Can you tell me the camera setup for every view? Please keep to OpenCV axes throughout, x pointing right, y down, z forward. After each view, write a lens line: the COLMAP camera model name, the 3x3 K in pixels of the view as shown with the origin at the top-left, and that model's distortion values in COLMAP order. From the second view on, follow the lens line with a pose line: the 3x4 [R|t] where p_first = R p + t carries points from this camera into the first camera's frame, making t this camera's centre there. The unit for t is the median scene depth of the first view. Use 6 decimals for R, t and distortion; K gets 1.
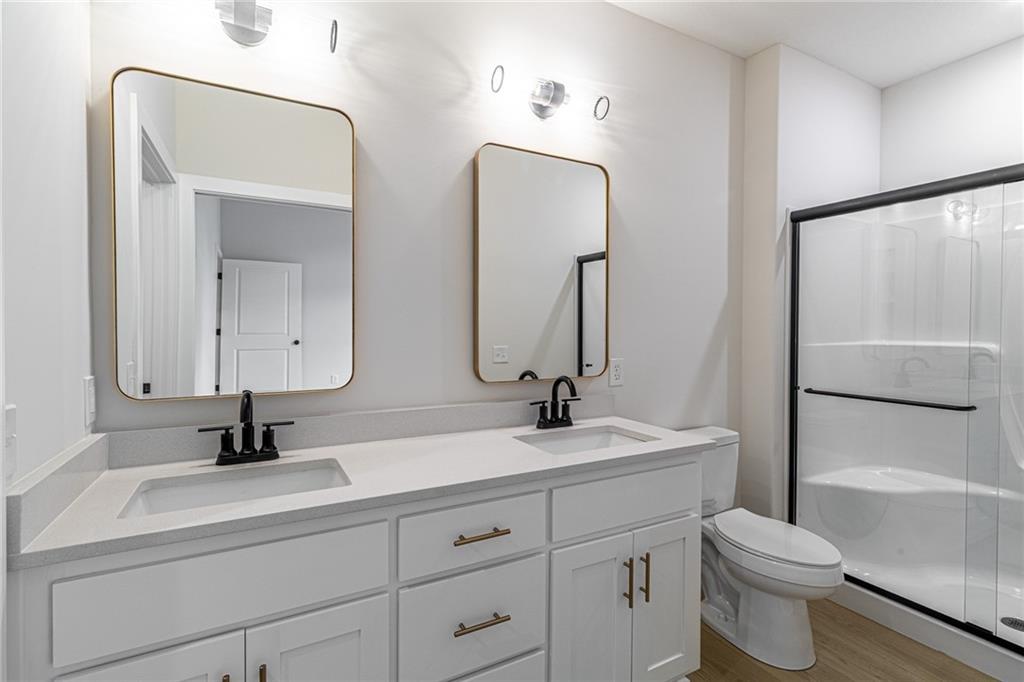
lens RADIAL K [[479.5, 0, 520.5], [0, 479.5, 328.3], [0, 0, 1]] dist [0.009489, -0.000872]
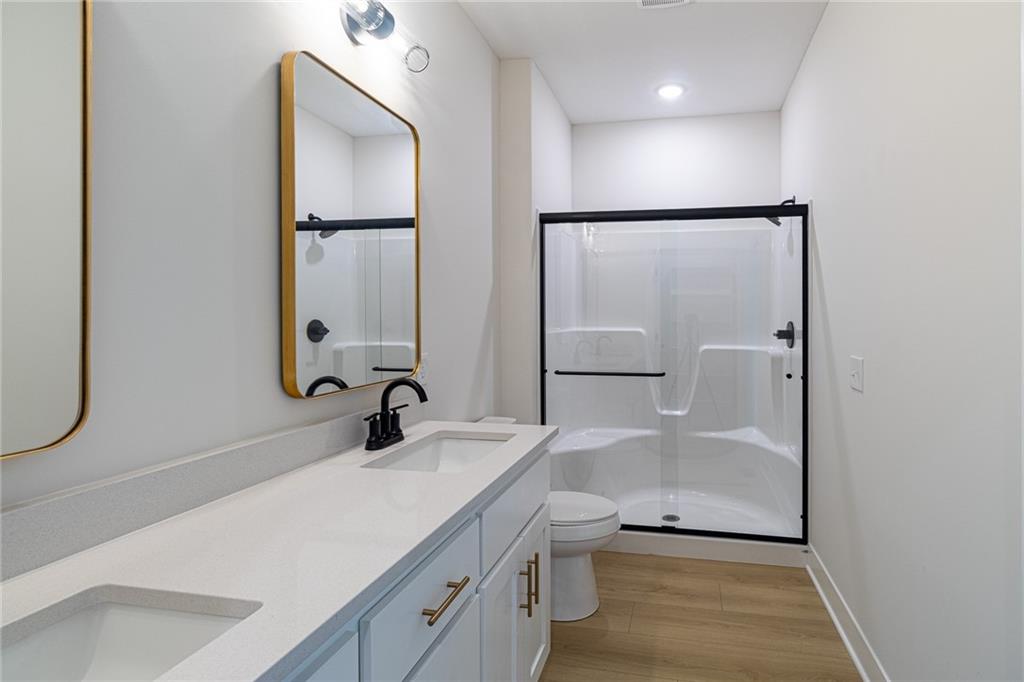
lens RADIAL K [[532.2, 0, 512.1], [0, 532.2, 316.9], [0, 0, 1]] dist [-0.001535, -0.000566]
pose [[0.647646, -0.001446, 0.761940, -0.453862], [0.006232, 0.999975, -0.003398, 0.001560], [-0.761916, 0.006949, 0.647638, 0.278017]]
